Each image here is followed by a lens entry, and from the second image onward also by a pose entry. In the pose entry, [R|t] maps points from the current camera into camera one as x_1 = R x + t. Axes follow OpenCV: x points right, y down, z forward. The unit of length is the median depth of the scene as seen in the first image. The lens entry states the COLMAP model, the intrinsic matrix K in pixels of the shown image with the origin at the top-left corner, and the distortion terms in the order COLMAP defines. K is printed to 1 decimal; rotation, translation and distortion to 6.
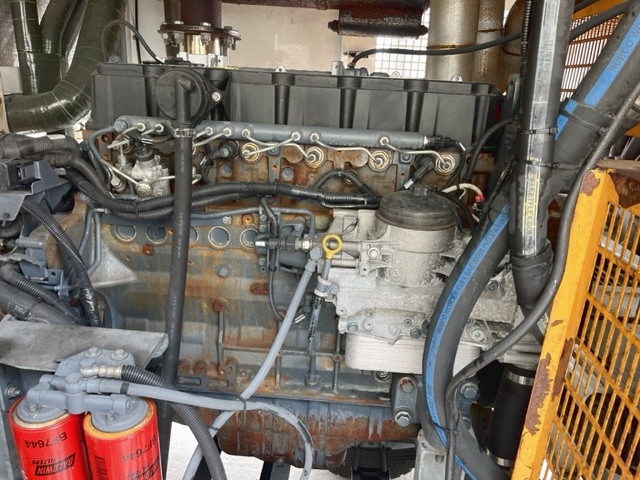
lens RADIAL K [[486.2, 0, 320.0], [0, 486.2, 240.0], [0, 0, 1]] dist [0.046195, -0.101833]
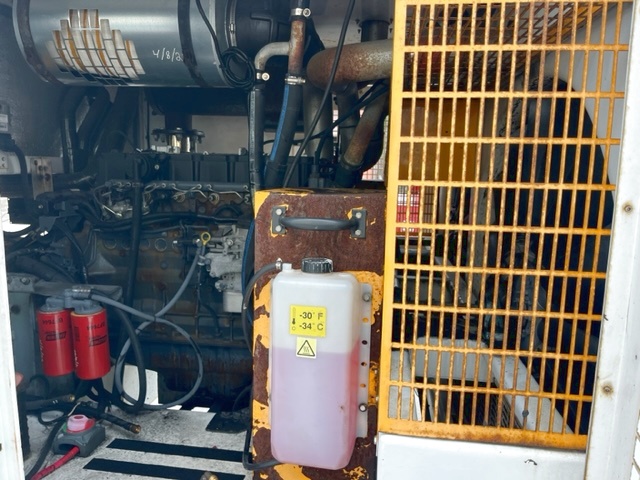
lens RADIAL K [[486.2, 0, 320.0], [0, 486.2, 240.0], [0, 0, 1]] dist [0.046195, -0.101833]
pose [[0.996699, -0.022118, -0.078111, 0.527877], [0.008534, 0.985384, -0.170133, 0.296523], [0.080732, 0.168905, 0.982320, -0.723668]]
